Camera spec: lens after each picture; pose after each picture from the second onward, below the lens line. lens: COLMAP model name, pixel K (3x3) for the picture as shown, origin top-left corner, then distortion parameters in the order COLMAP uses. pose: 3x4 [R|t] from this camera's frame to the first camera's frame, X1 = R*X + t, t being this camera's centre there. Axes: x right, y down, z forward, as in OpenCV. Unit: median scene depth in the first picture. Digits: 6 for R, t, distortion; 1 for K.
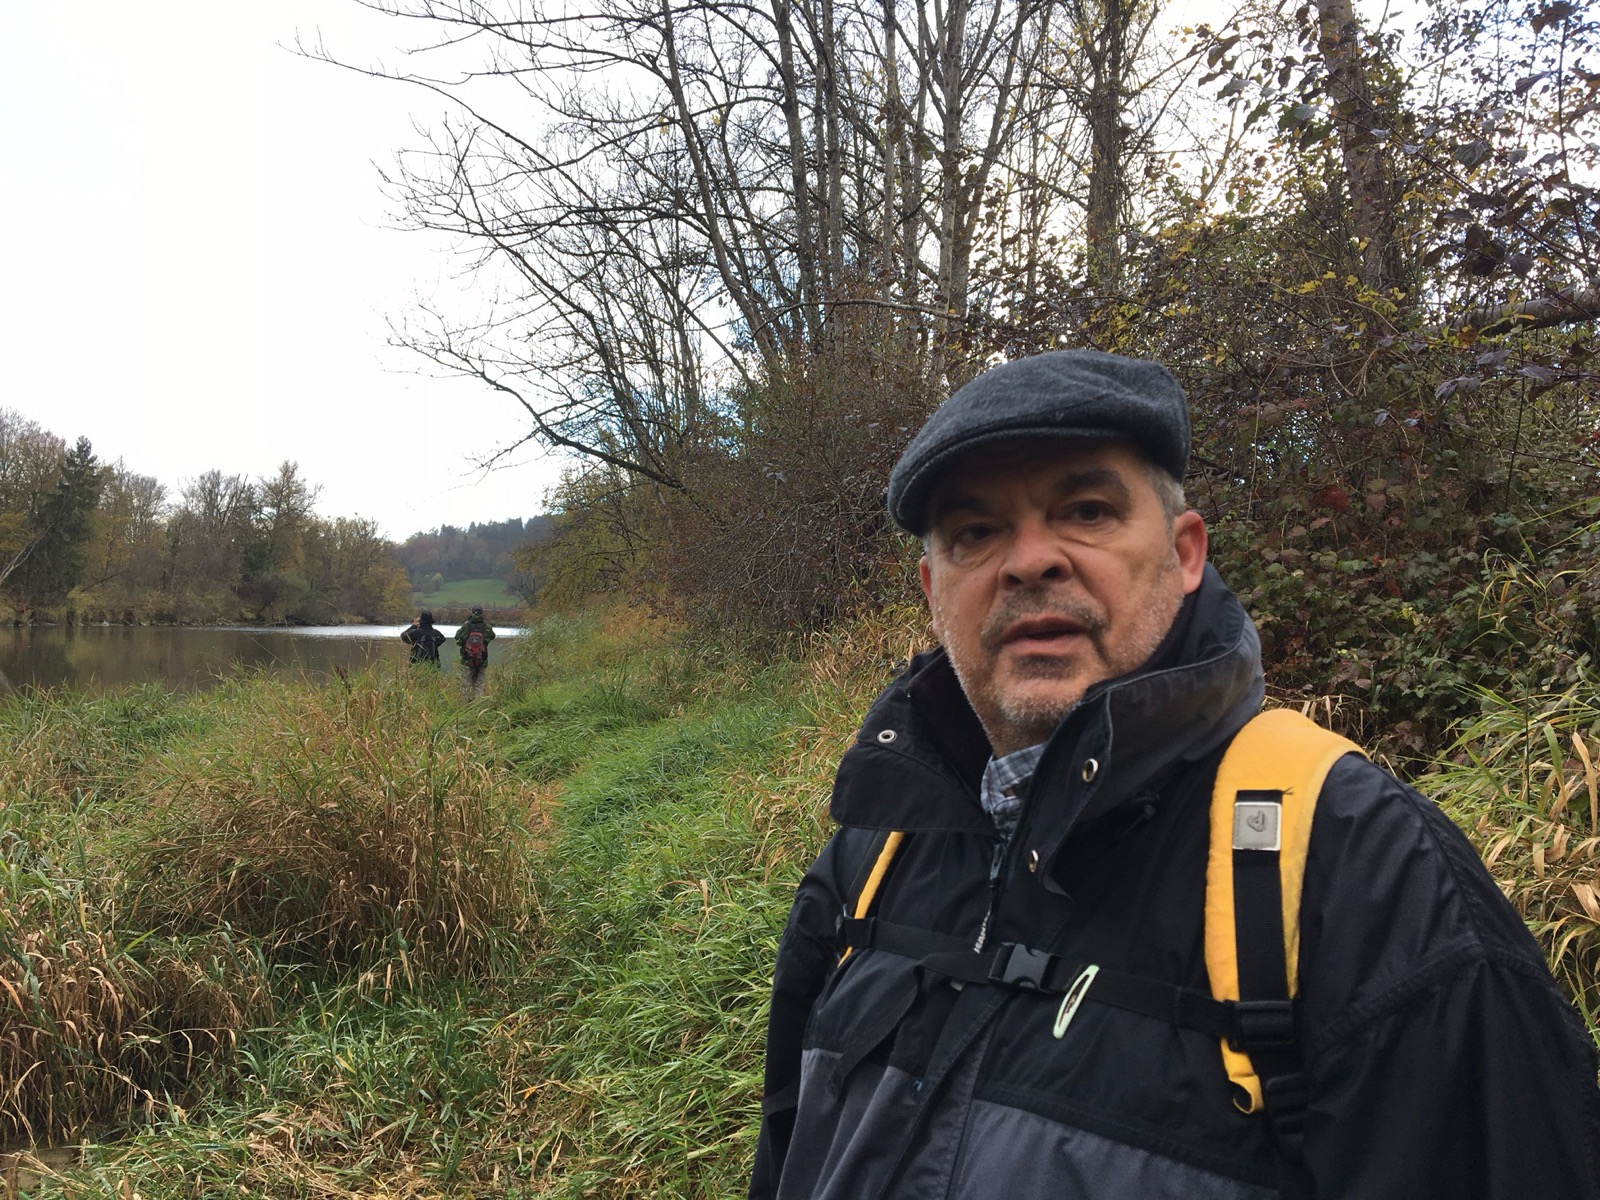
lens RADIAL K [[1336.5, 0, 810.2], [0, 1336.5, 601.0], [0, 0, 1]] dist [0.011963, -0.002015]
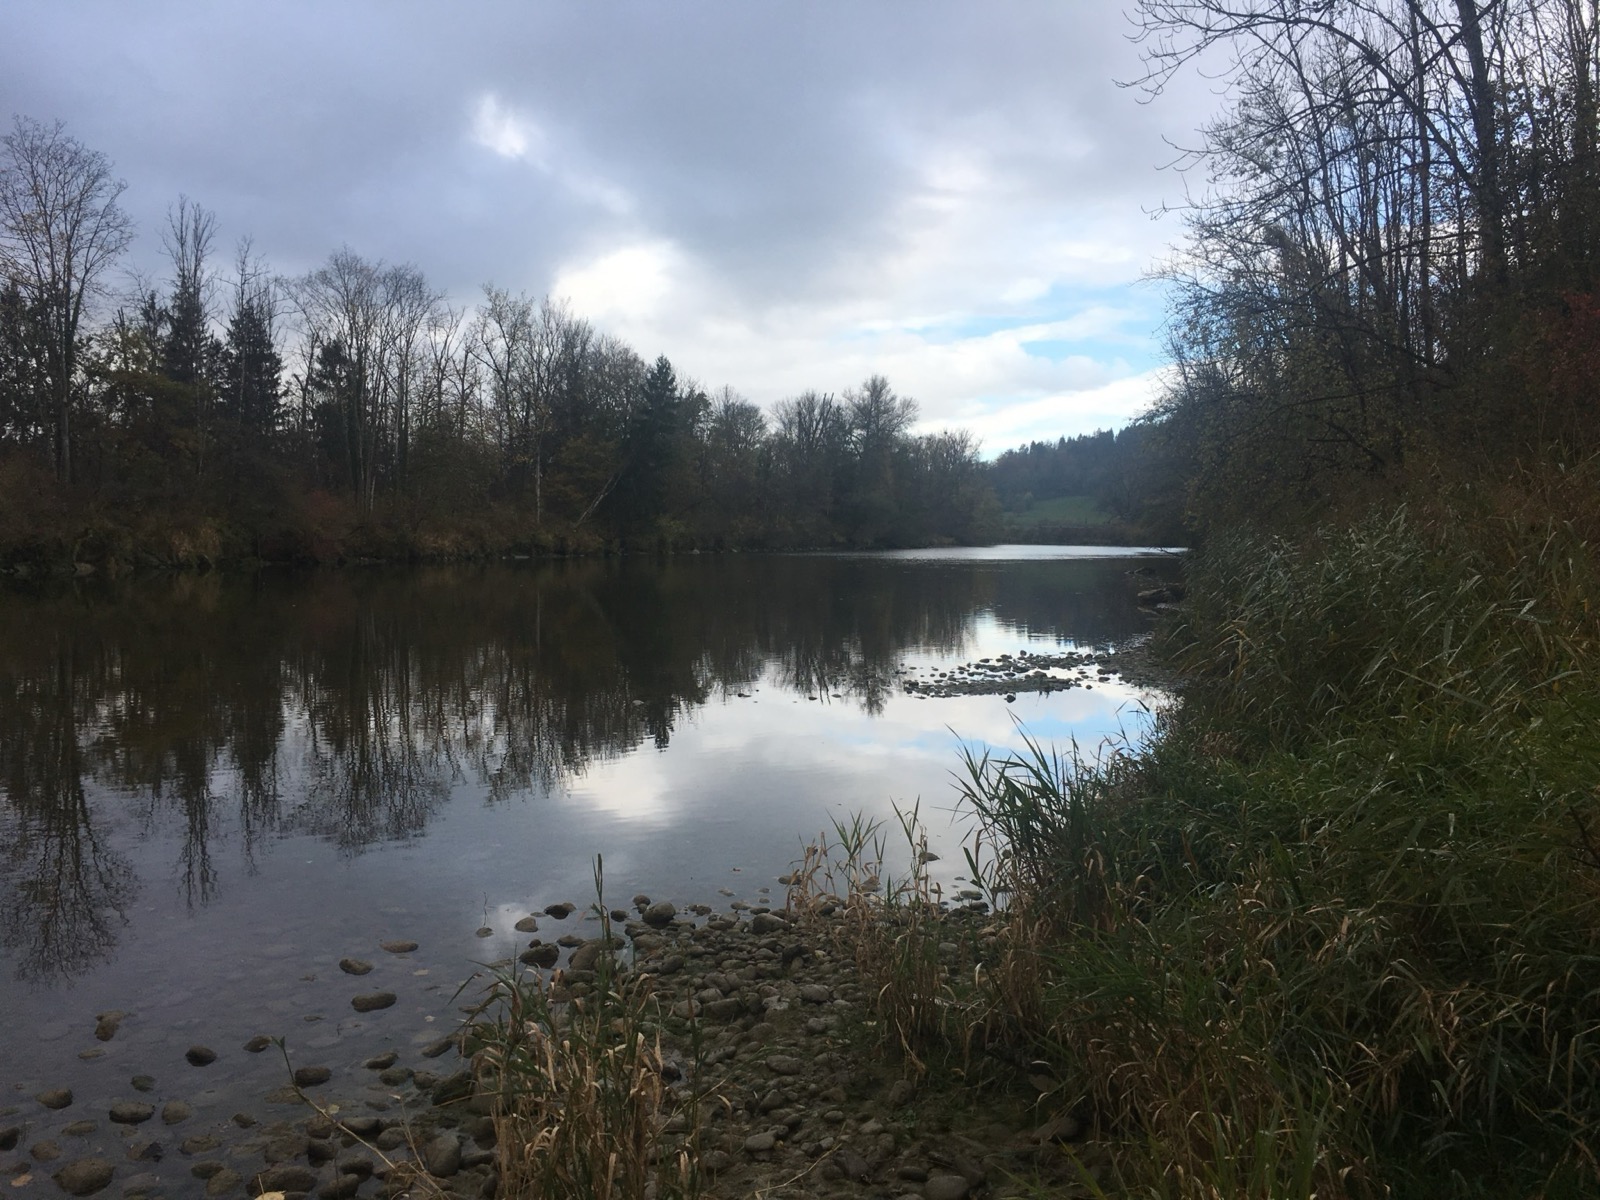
lens RADIAL K [[1336.5, 0, 806.7], [0, 1336.5, 600.3], [0, 0, 1]] dist [0.011963, -0.002015]
pose [[0.905653, -0.010379, -0.423892, -0.029171], [0.036197, 0.997944, 0.052900, 0.002691], [0.422471, -0.063253, 0.904167, 0.106289]]
